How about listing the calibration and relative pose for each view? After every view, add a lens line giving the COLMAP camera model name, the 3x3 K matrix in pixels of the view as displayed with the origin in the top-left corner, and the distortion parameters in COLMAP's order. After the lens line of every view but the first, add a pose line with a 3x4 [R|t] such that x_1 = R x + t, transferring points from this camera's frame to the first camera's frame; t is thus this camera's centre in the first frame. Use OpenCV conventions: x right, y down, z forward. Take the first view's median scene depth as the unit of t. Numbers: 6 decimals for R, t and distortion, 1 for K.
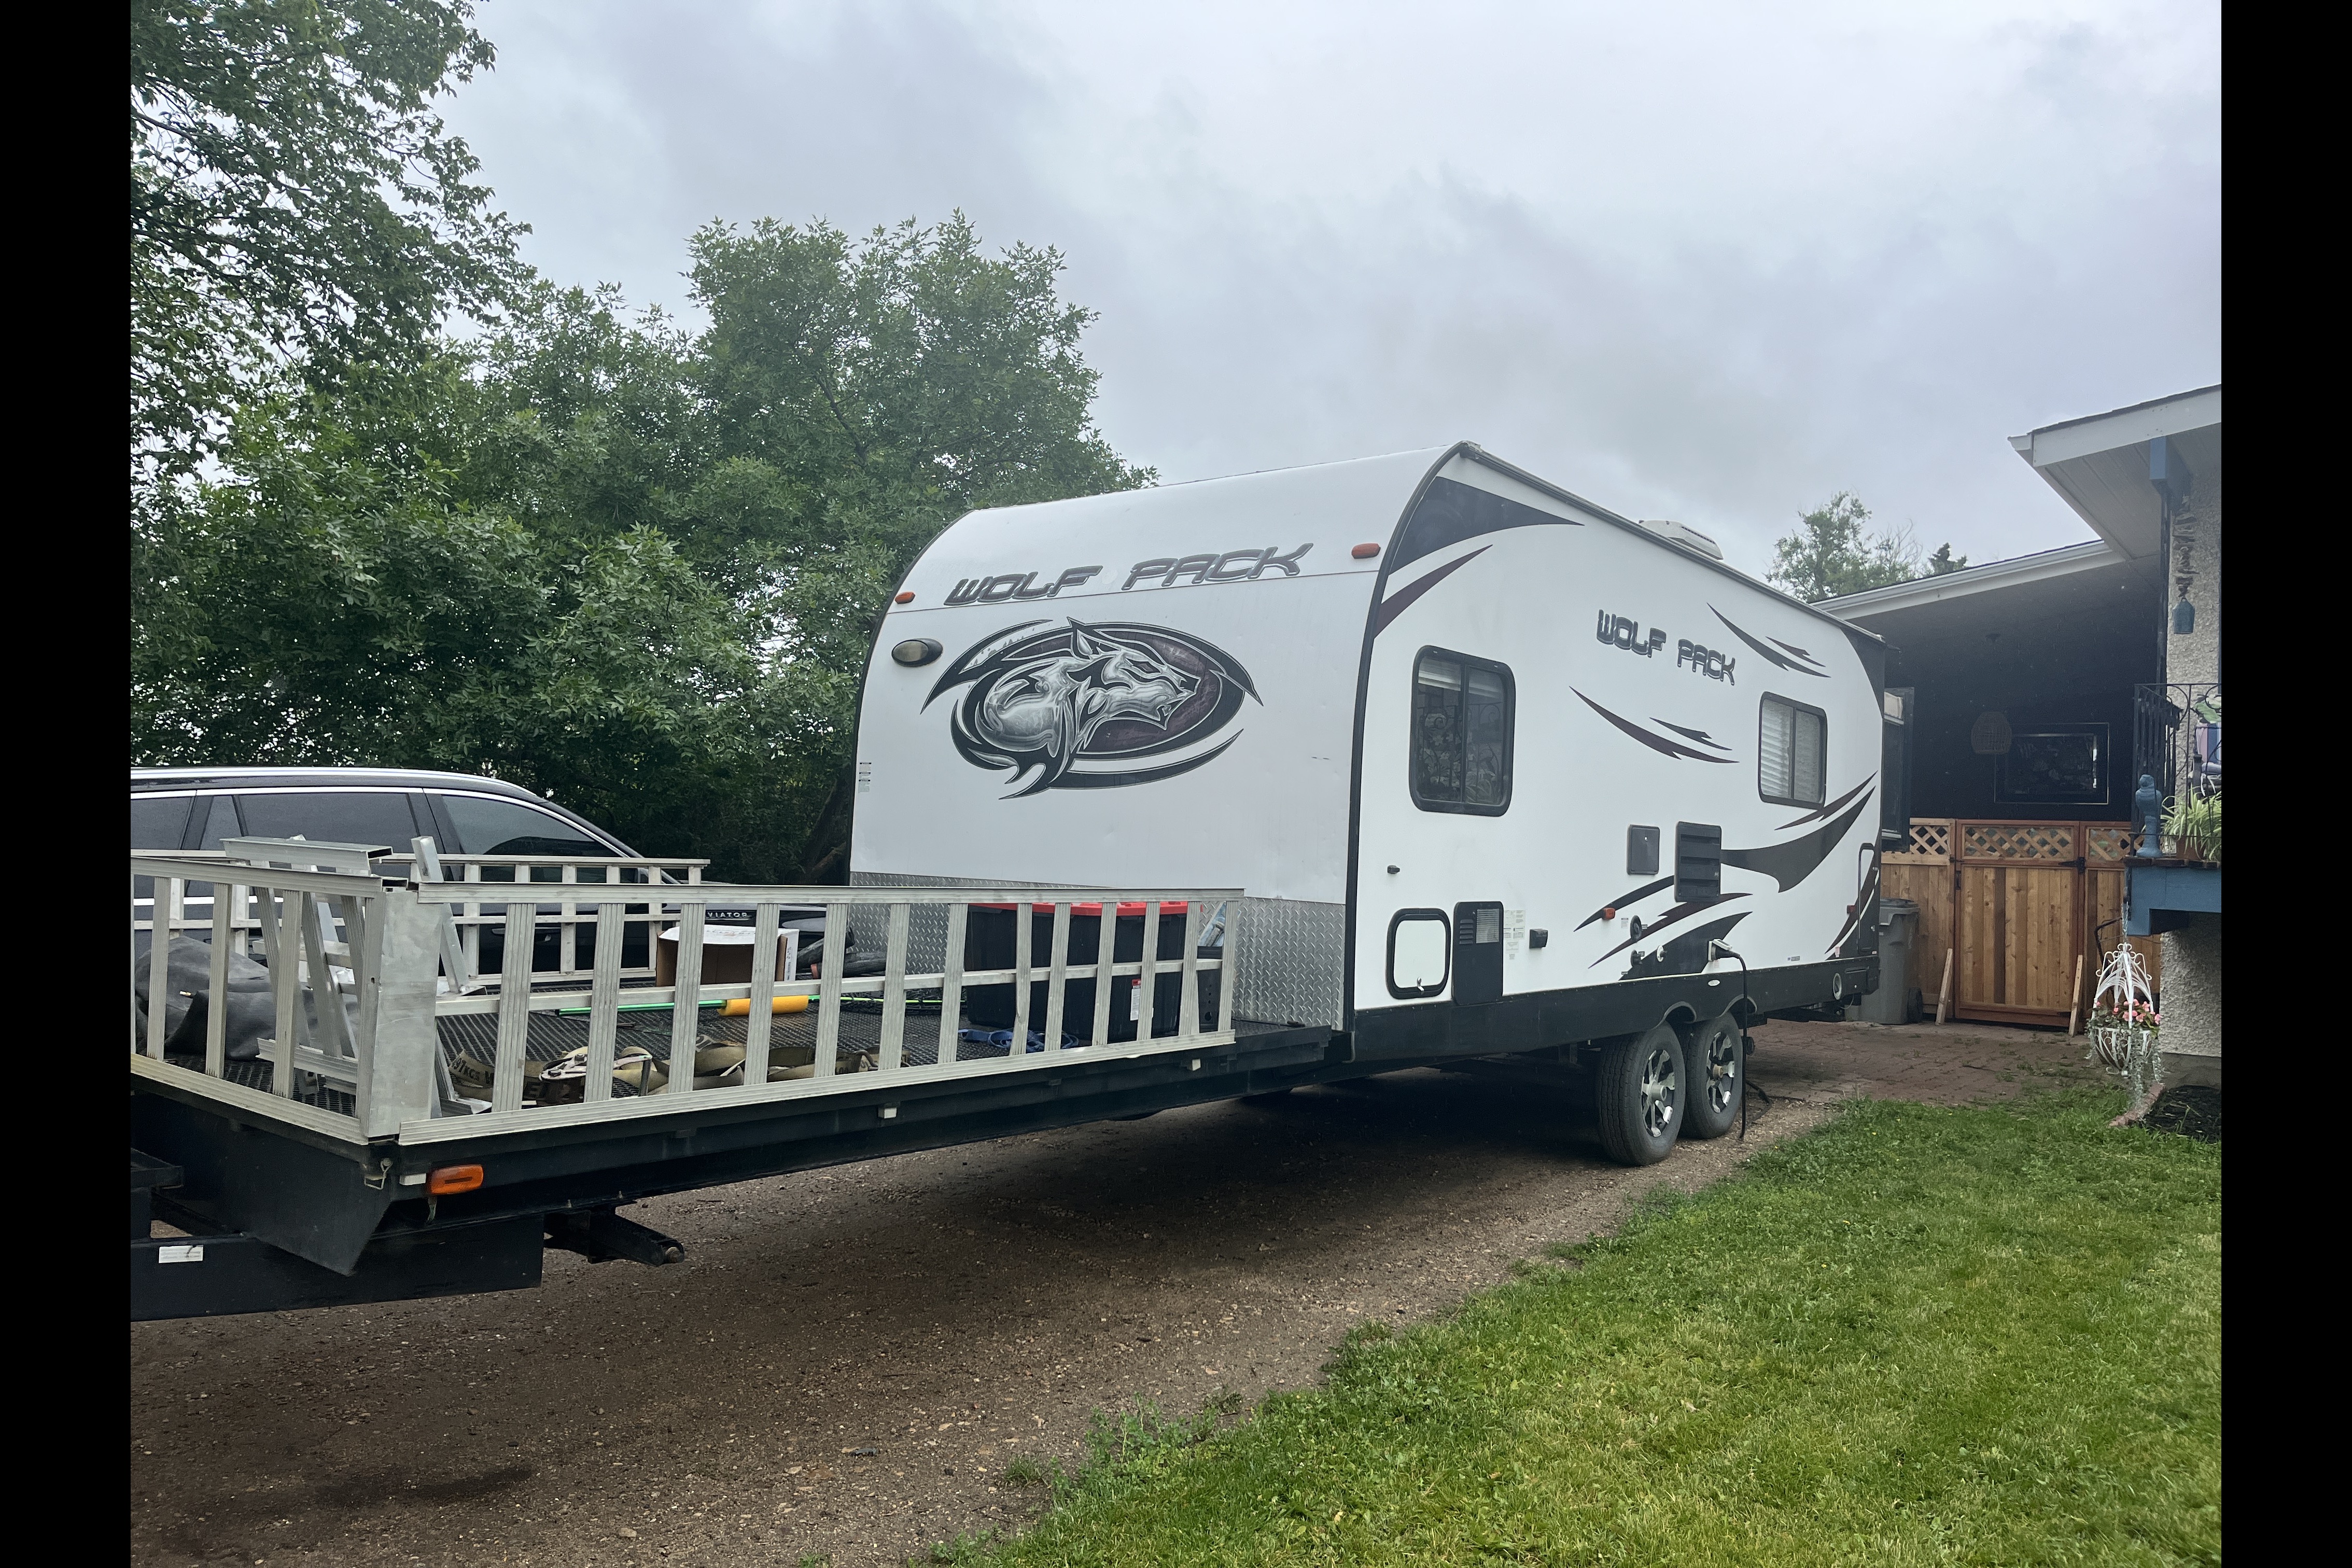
lens RADIAL K [[1588.7, 0, 1186.1], [0, 1588.7, 789.9], [0, 0, 1]] dist [0.075246, -0.106461]
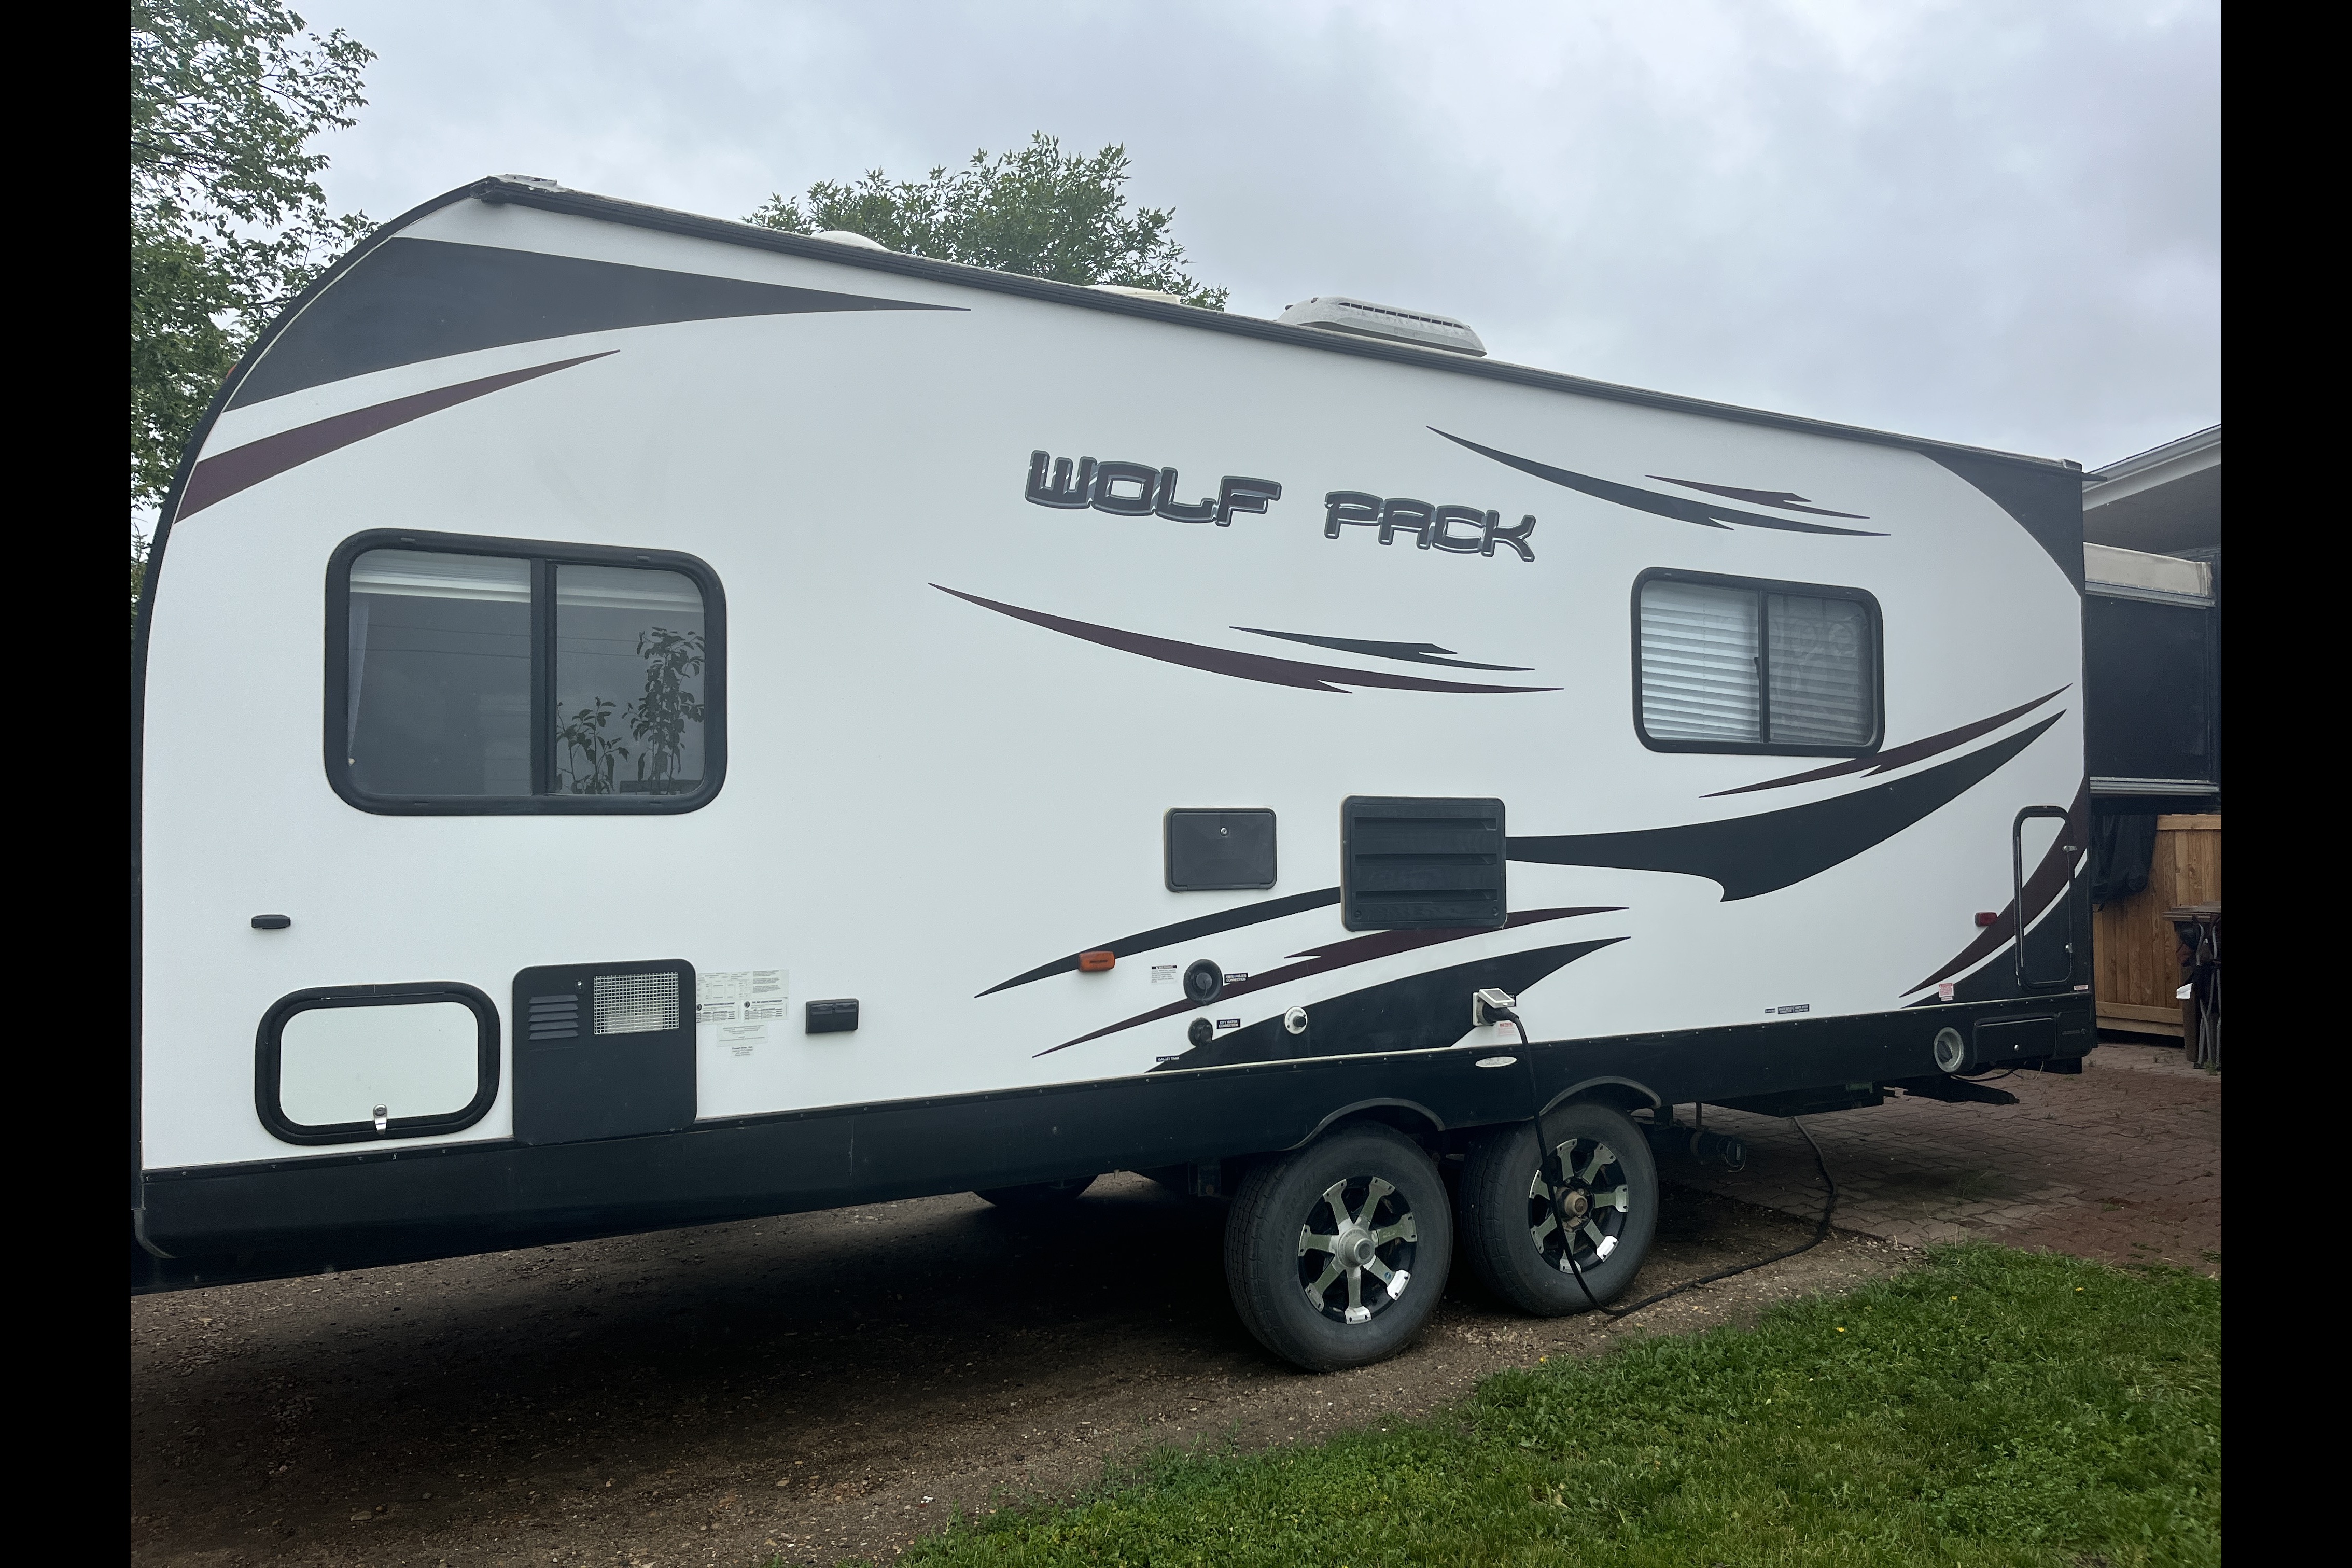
lens RADIAL K [[1588.7, 0, 1186.1], [0, 1588.7, 789.9], [0, 0, 1]] dist [0.075246, -0.106461]
pose [[0.920726, -0.055638, -0.386223, 0.492780], [0.056697, 0.998354, -0.008657, 0.019381], [0.386069, -0.013927, 0.922365, 0.438959]]
